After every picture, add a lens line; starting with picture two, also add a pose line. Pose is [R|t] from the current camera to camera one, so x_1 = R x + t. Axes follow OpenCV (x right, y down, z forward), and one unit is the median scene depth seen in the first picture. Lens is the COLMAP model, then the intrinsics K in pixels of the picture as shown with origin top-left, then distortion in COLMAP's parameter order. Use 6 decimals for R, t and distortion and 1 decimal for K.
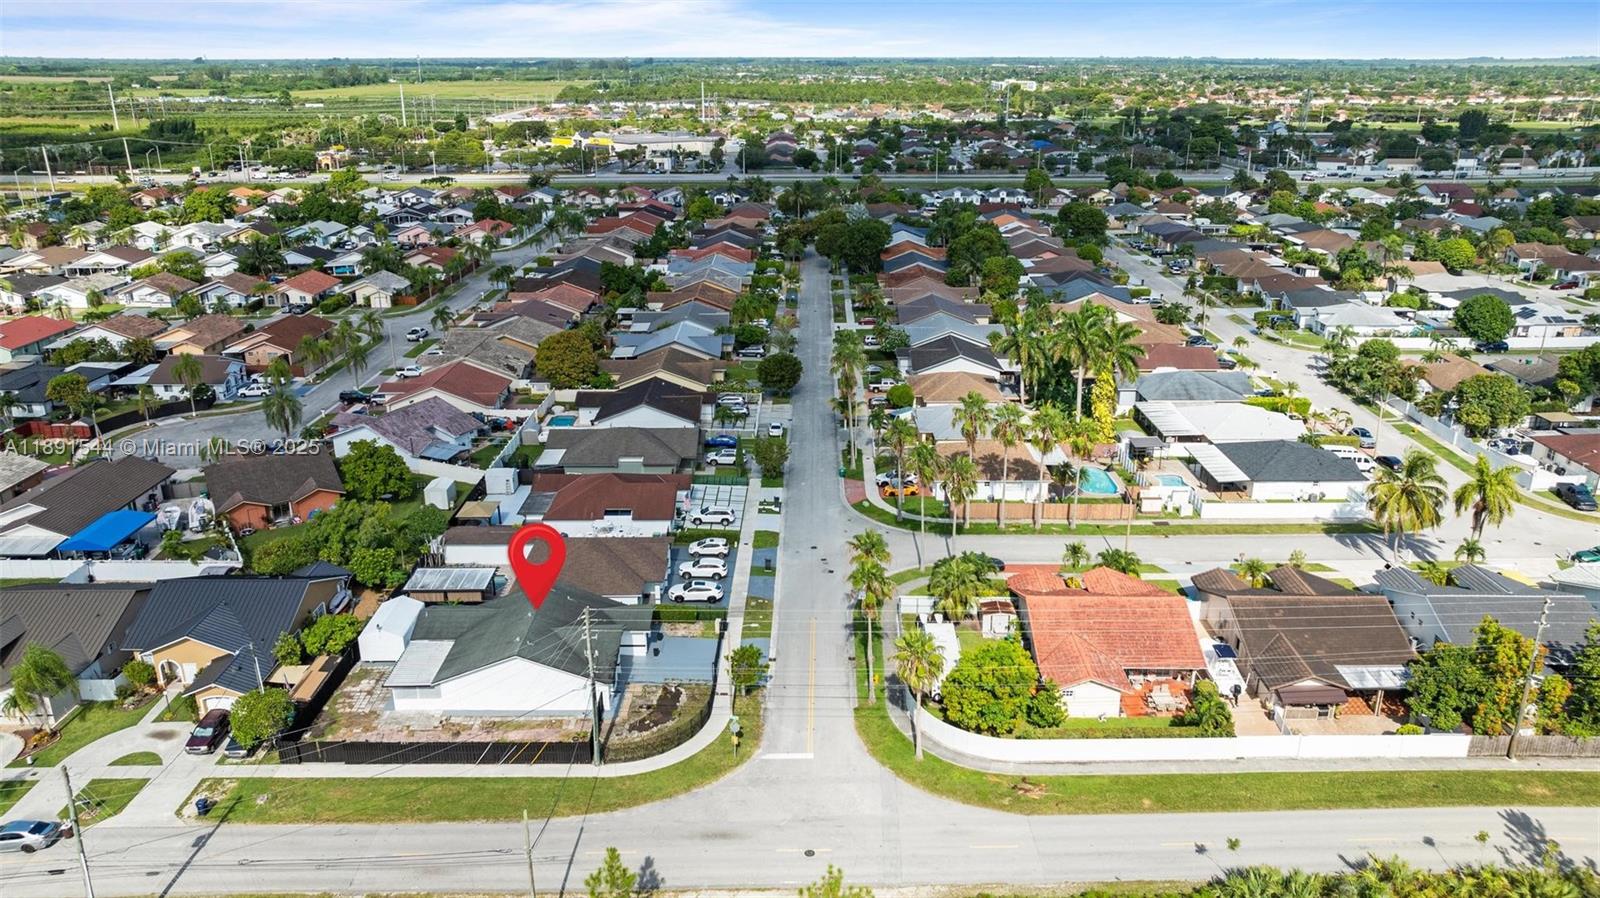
lens RADIAL K [[1122.9, 0, 804.1], [0, 1122.9, 444.3], [0, 0, 1]] dist [-0.019529, -0.001251]
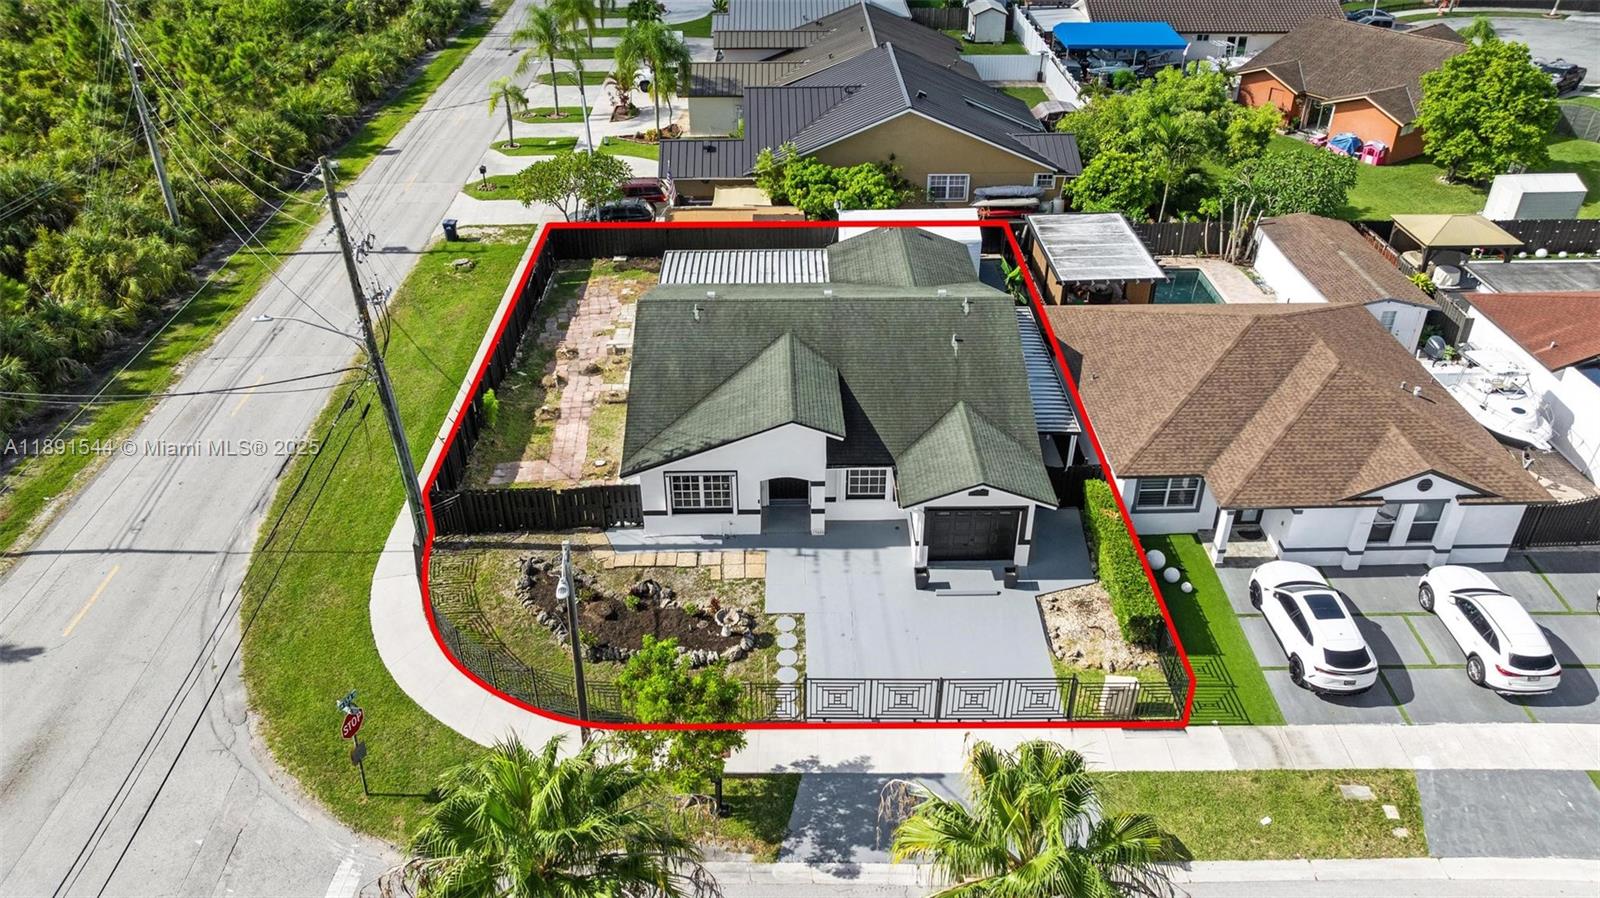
lens RADIAL K [[1136.1, 0, 805.5], [0, 1136.1, 444.3], [0, 0, 1]] dist [-0.018855, 0.008141]
pose [[0.012719, 0.540641, -0.841157, 0.127769], [-0.321570, 0.798749, 0.508521, -0.018235], [0.946800, 0.264023, 0.184013, 0.758878]]
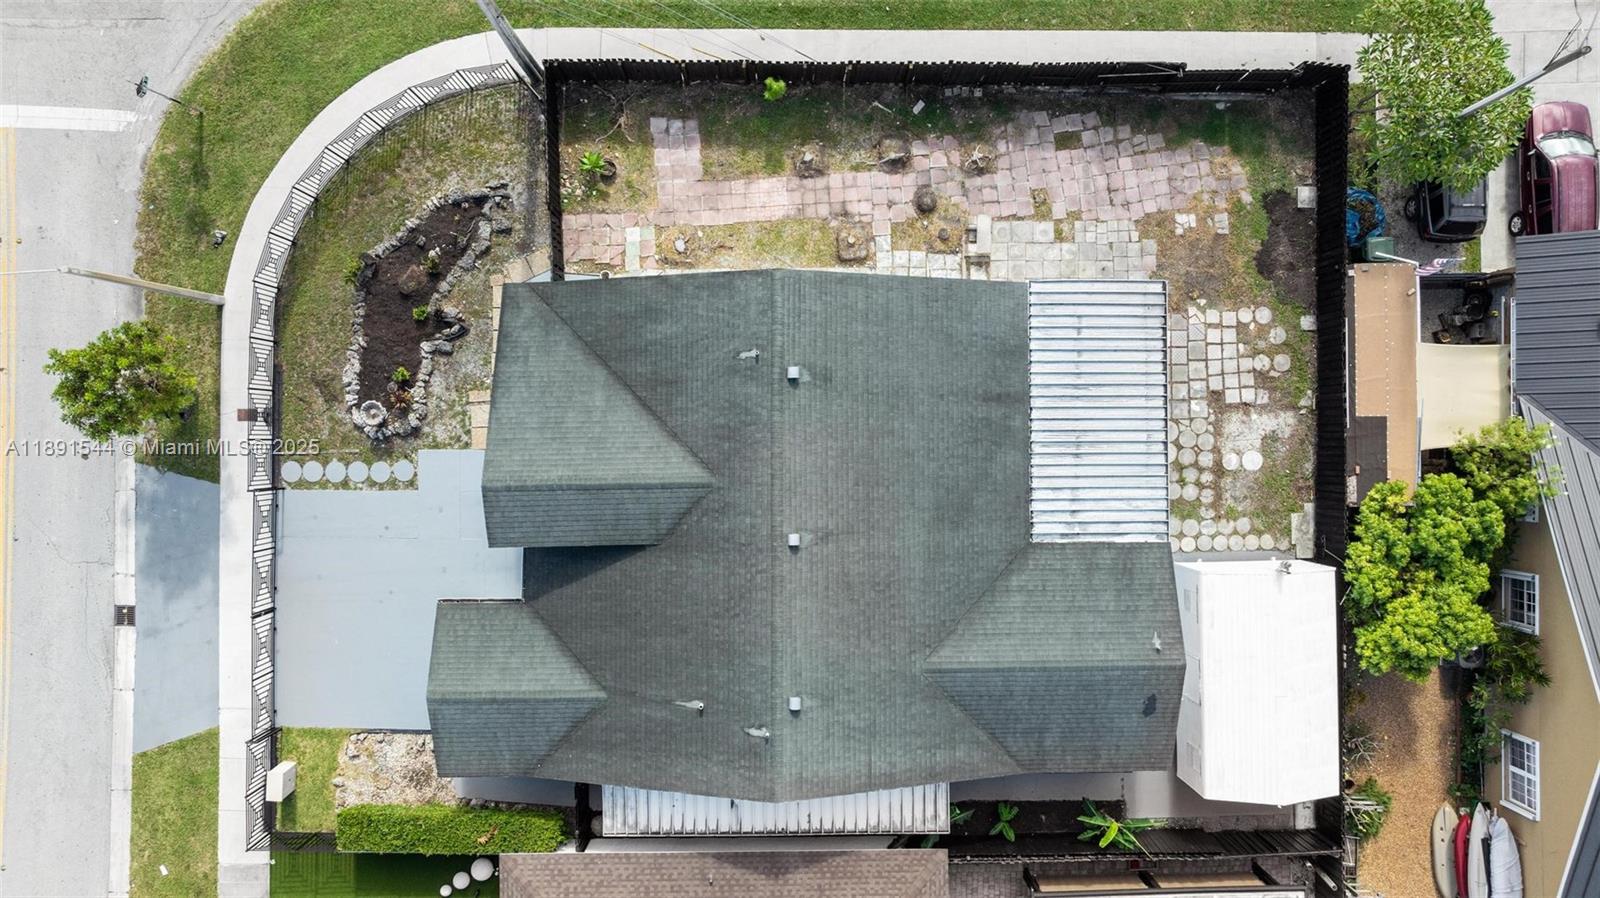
lens RADIAL K [[1136.1, 0, 805.5], [0, 1136.1, 444.3], [0, 0, 1]] dist [-0.018855, 0.008141]
pose [[-0.999834, -0.003853, -0.017810, -0.199157], [-0.015580, -0.326130, 0.945196, -0.105638], [-0.009450, 0.945317, 0.326016, 0.717498]]
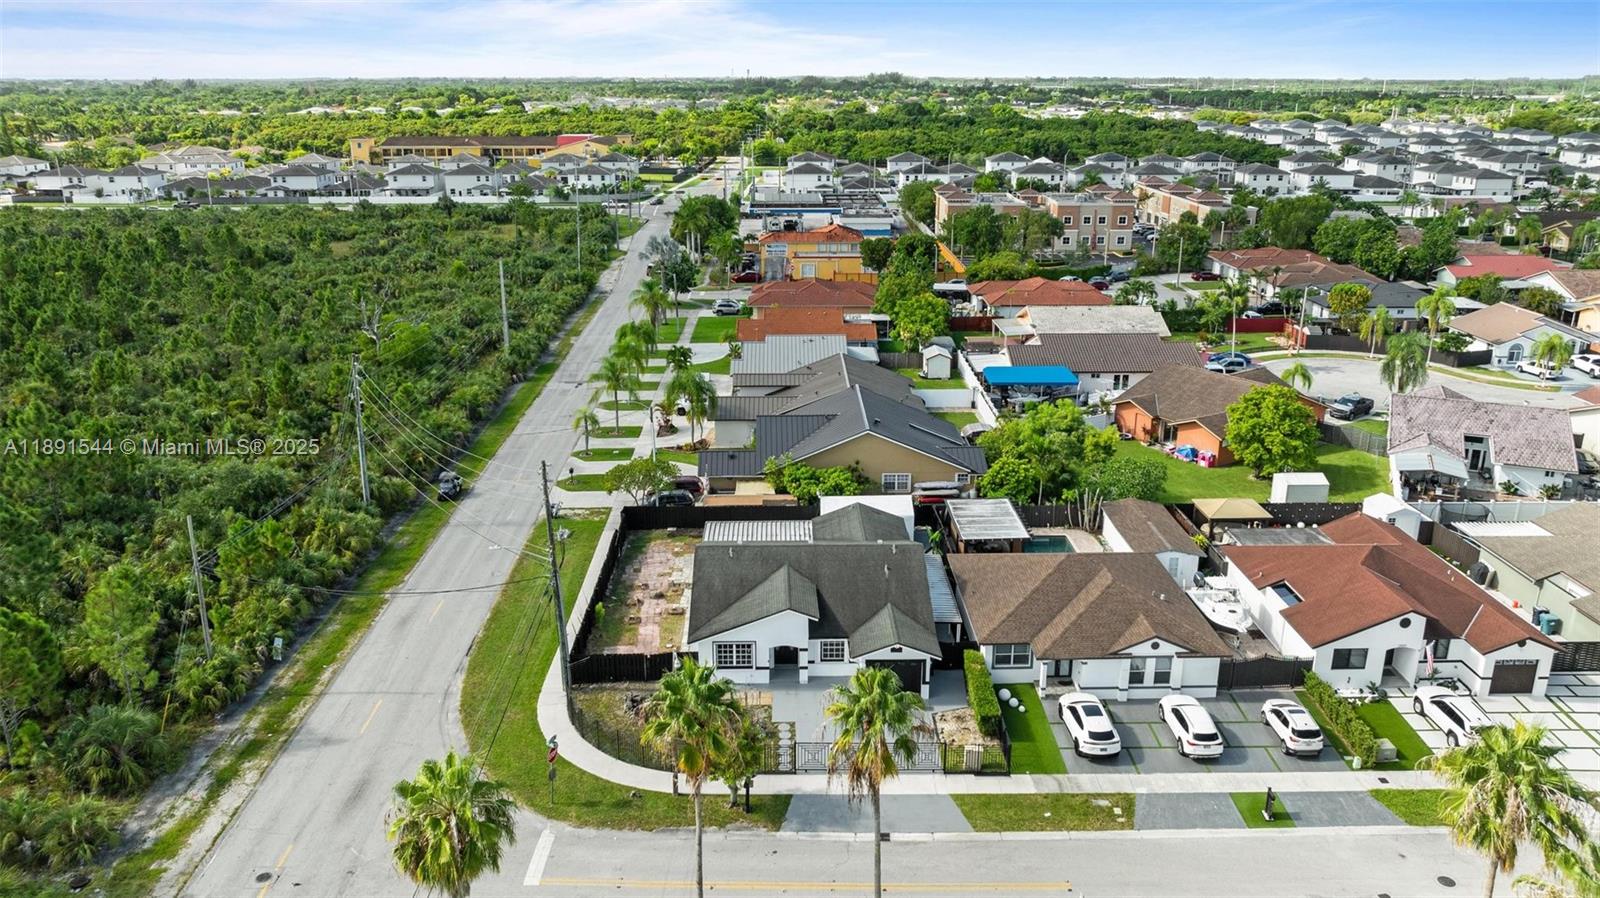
lens RADIAL K [[1161.5, 0, 800.0], [0, 1161.5, 449.0], [0, 0, 1]] dist [-0.007932, 0.000414]
pose [[0.009832, 0.306027, -0.951972, 0.361504], [-0.321447, 0.902454, 0.286789, -0.091779], [0.946877, 0.303189, 0.107244, 0.734225]]
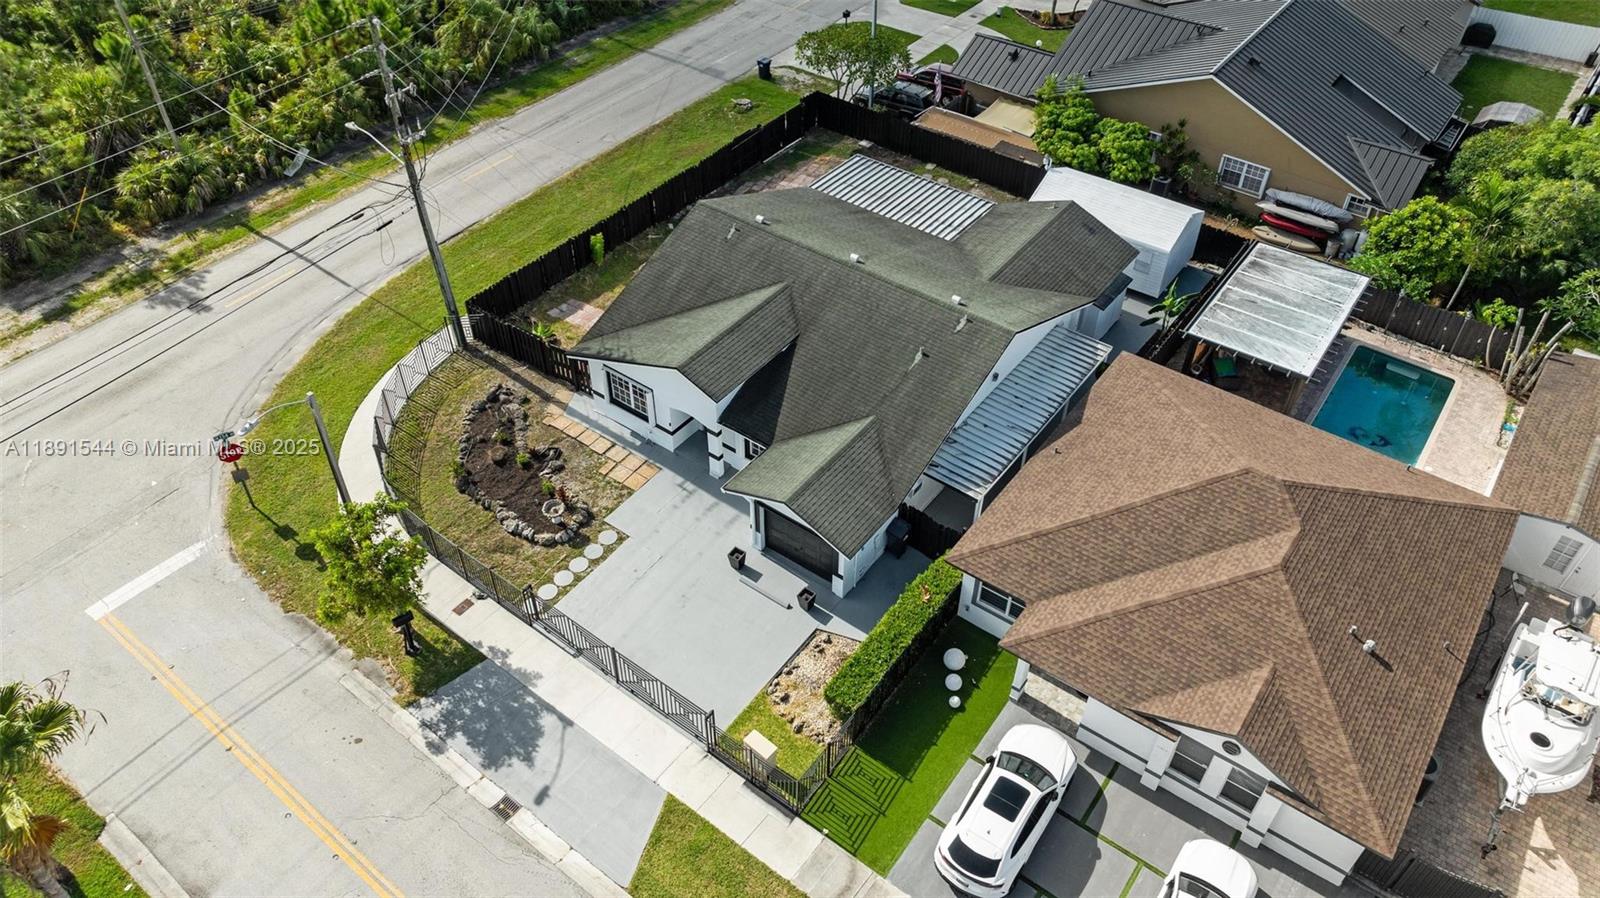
lens RADIAL K [[1122.9, 0, 804.1], [0, 1122.9, 444.3], [0, 0, 1]] dist [-0.019529, -0.001251]
pose [[-0.600495, 0.540367, -0.589414, 0.043177], [-0.264911, 0.561047, 0.784251, -0.110198], [0.754472, 0.627081, -0.193757, 0.910543]]
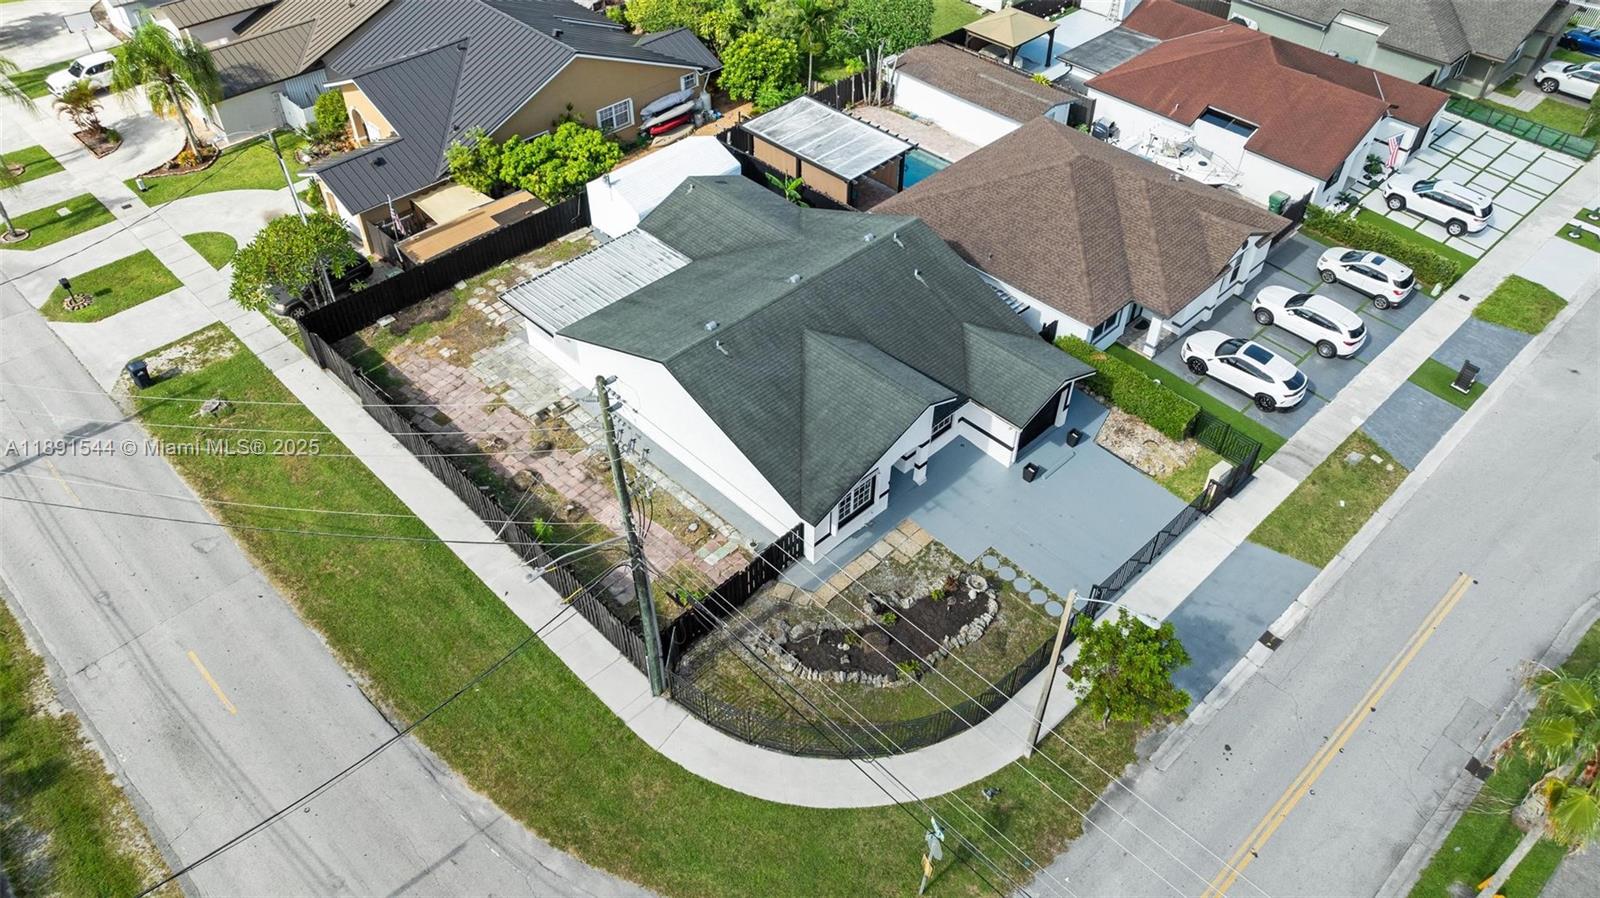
lens RADIAL K [[1122.9, 0, 804.1], [0, 1122.9, 444.3], [0, 0, 1]] dist [-0.019529, -0.001251]
pose [[0.699025, 0.495859, -0.515256, 0.021002], [-0.240971, 0.841734, 0.483132, -0.010254], [0.673273, -0.213559, 0.707881, 0.545060]]
